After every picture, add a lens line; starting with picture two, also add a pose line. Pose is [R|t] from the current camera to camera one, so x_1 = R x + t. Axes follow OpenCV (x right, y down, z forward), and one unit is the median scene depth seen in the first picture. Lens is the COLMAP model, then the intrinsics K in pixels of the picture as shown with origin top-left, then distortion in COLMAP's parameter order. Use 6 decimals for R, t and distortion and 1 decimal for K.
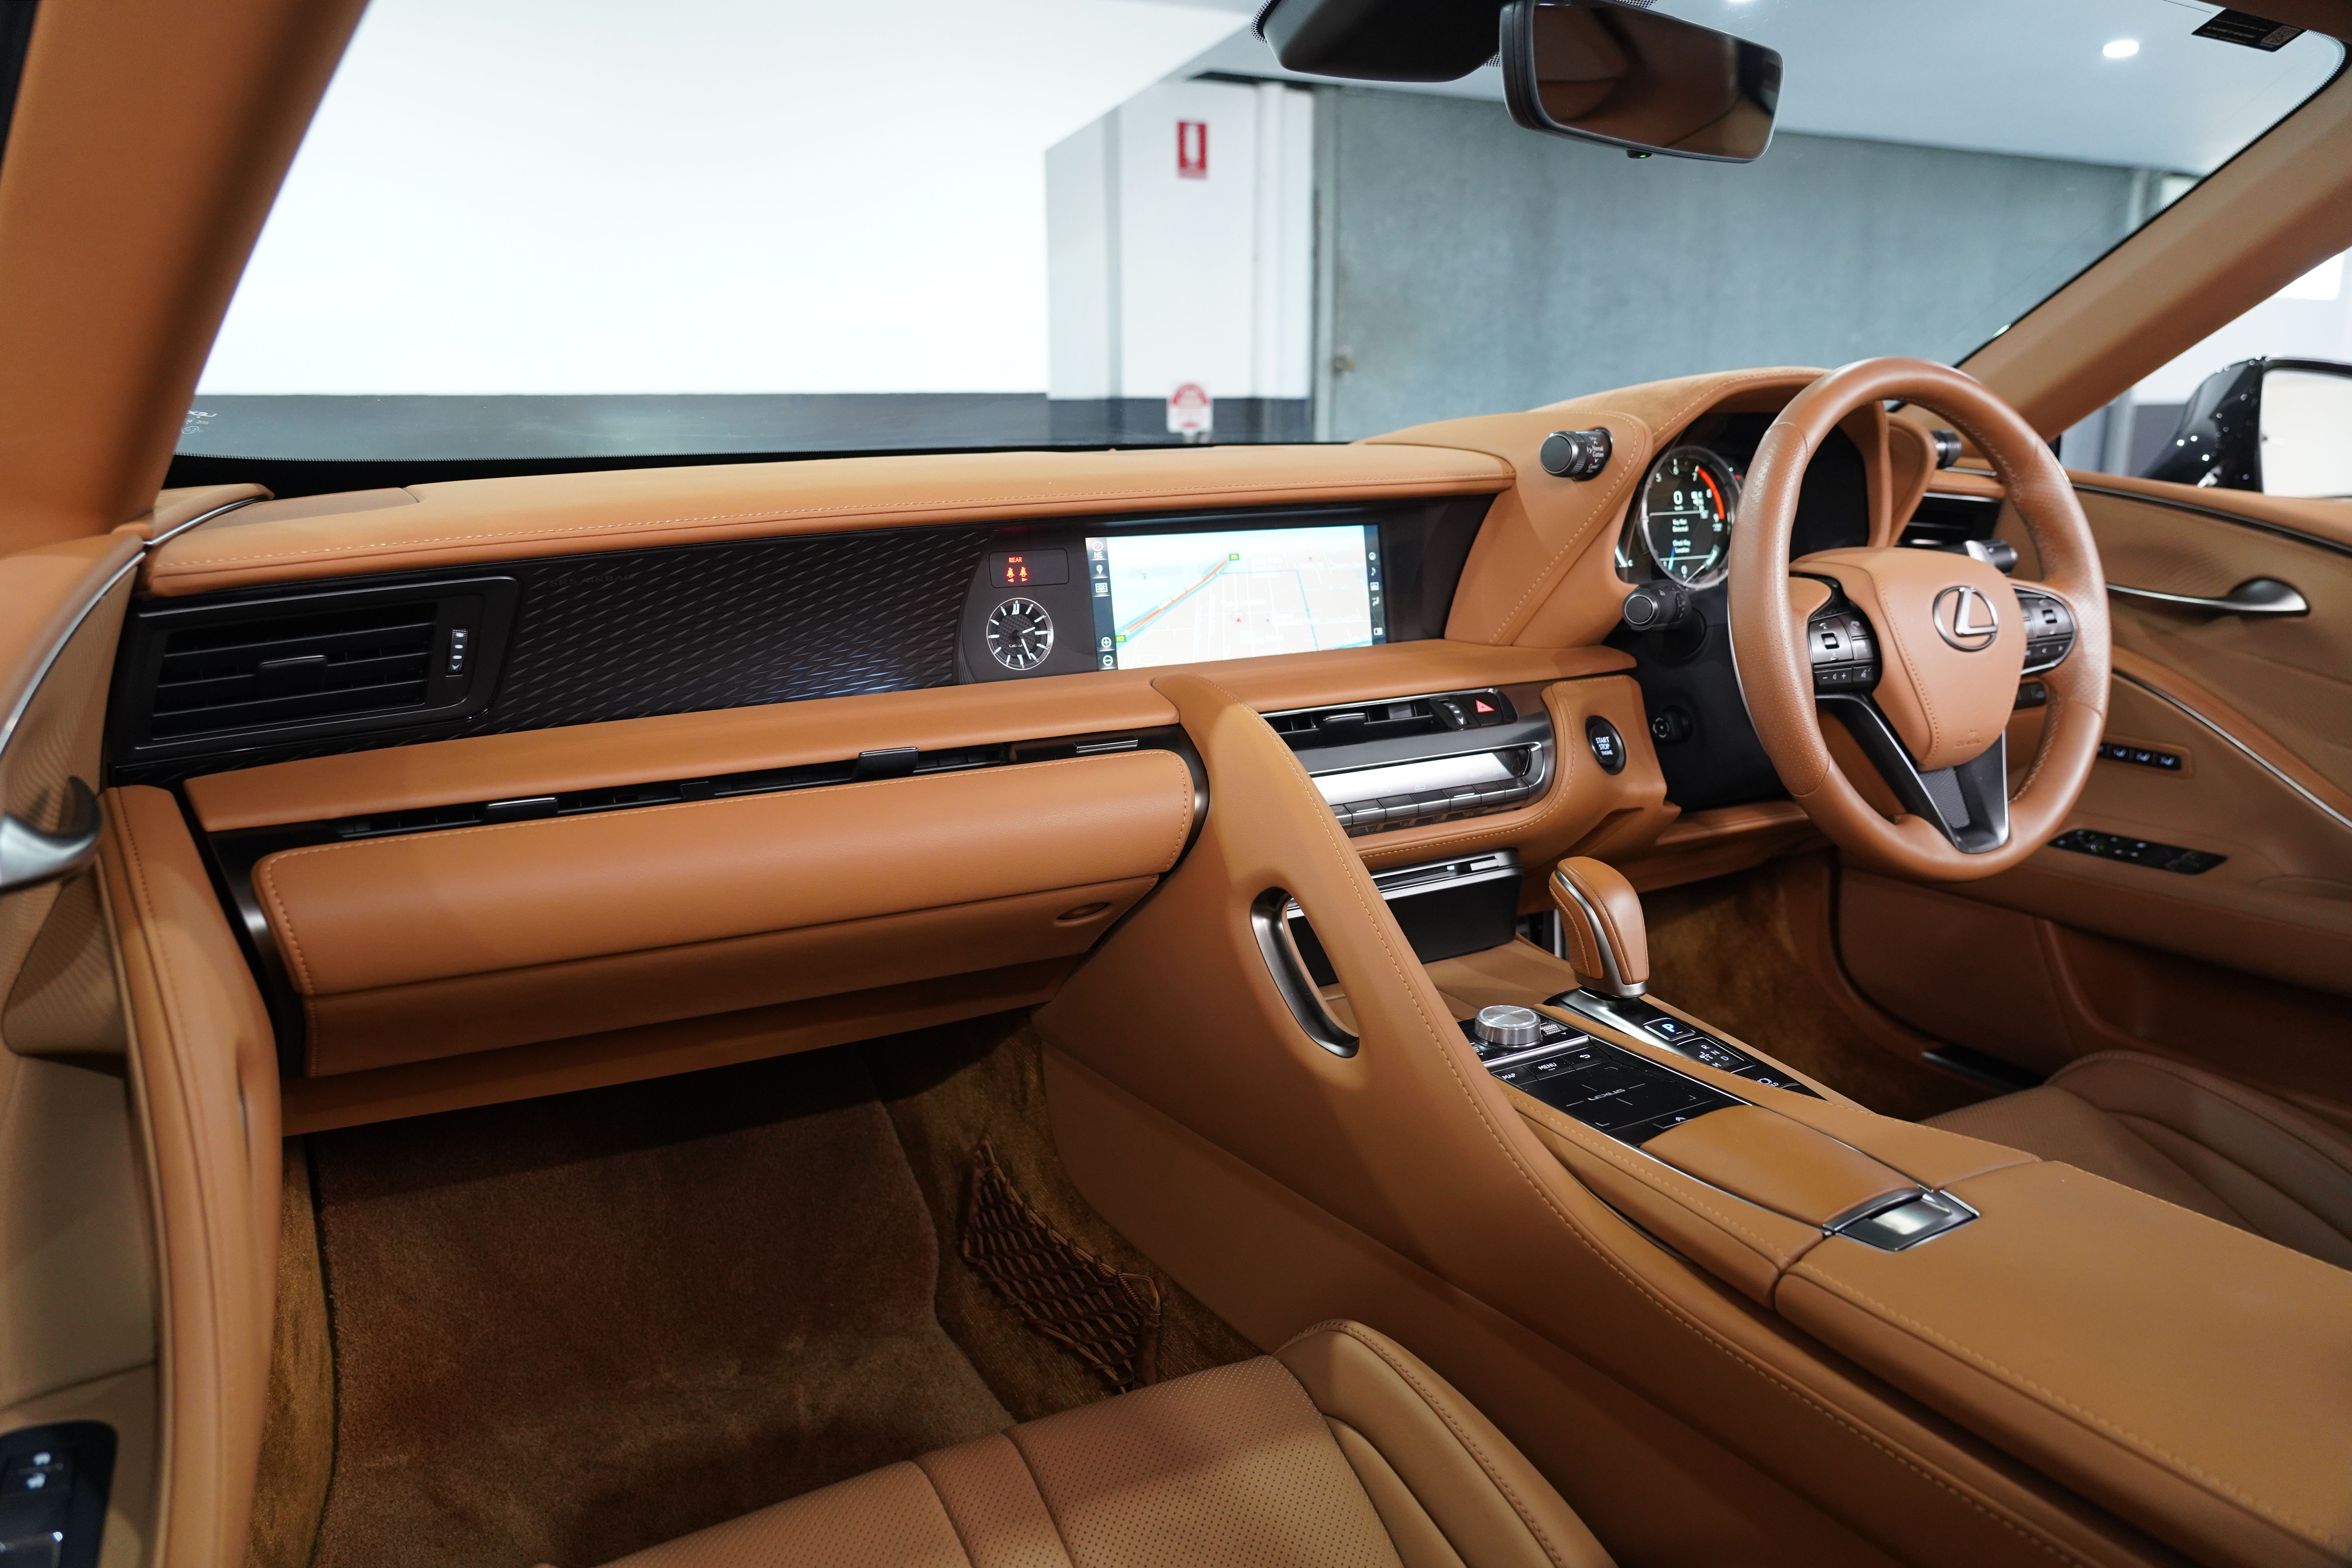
lens RADIAL K [[1697.5, 0, 1173.7], [0, 1697.5, 792.0], [0, 0, 1]] dist [-0.009725, 0.003871]
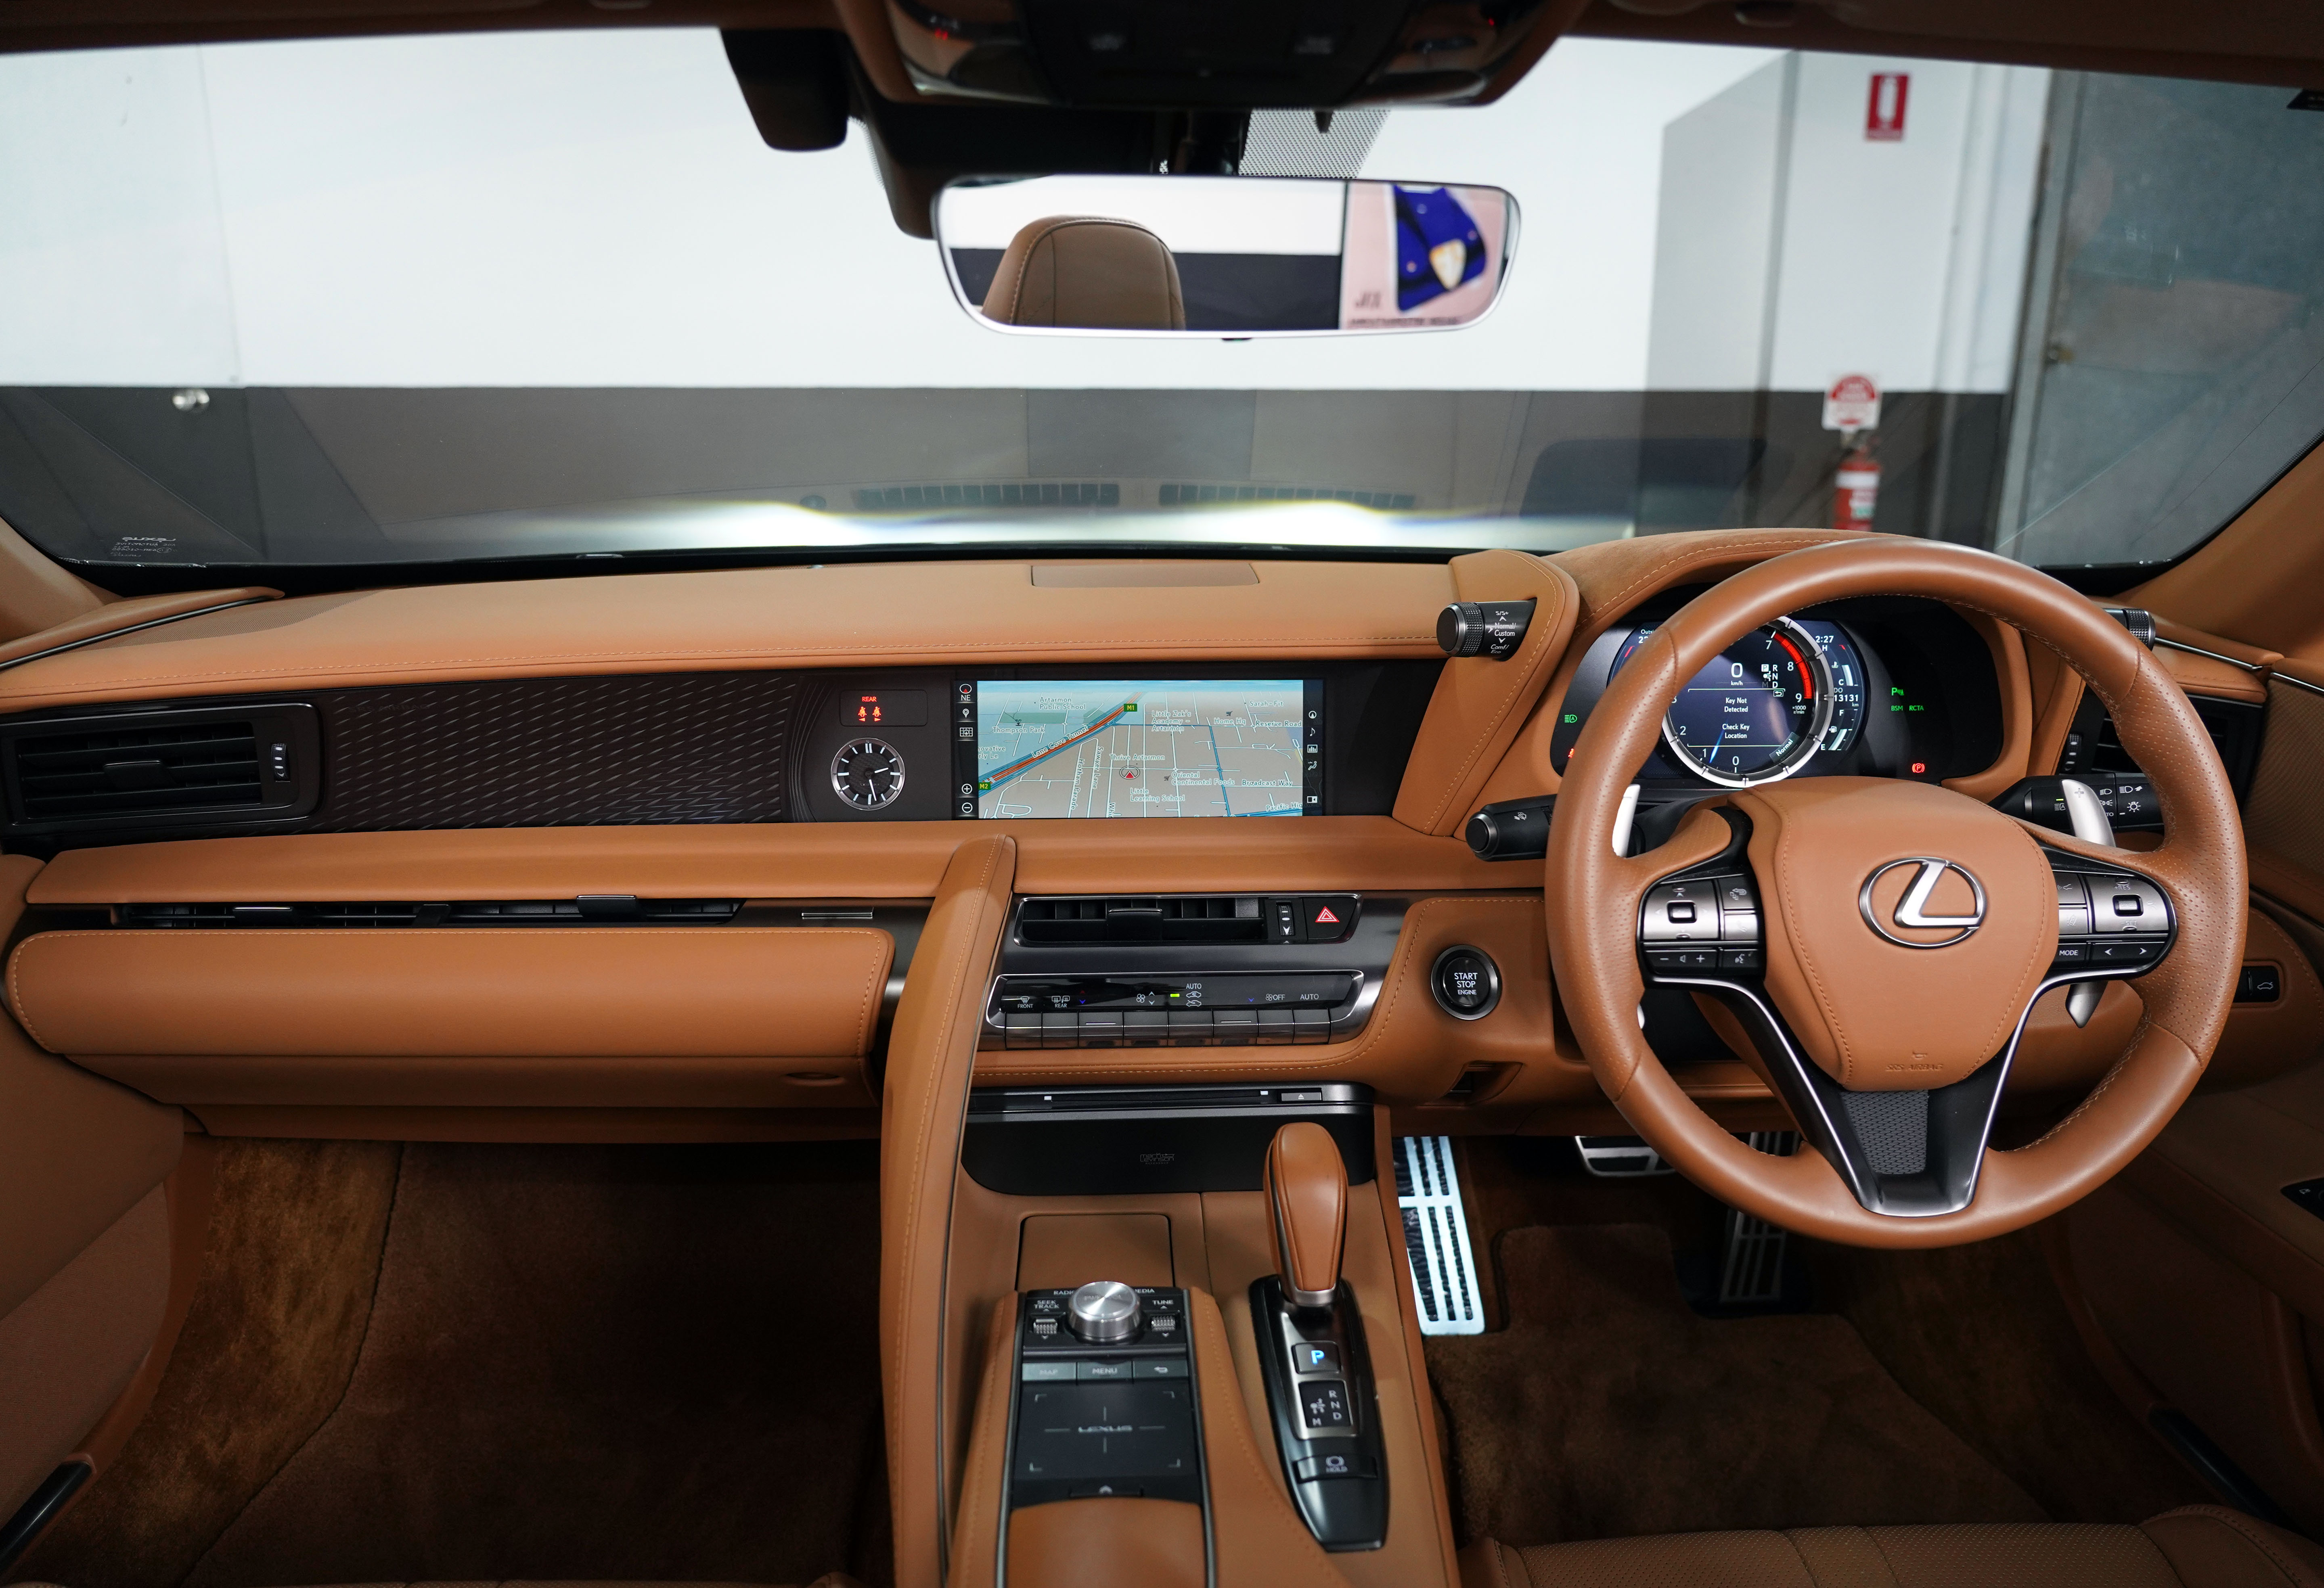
lens RADIAL K [[1716.3, 0, 1164.0], [0, 1716.3, 793.2], [0, 0, 1]] dist [0.001652, 0.006104]
pose [[0.891631, 0.123293, -0.435651, 0.474316], [-0.110997, 0.992370, 0.053676, -0.147677], [0.438945, 0.000497, 0.898514, 0.175347]]
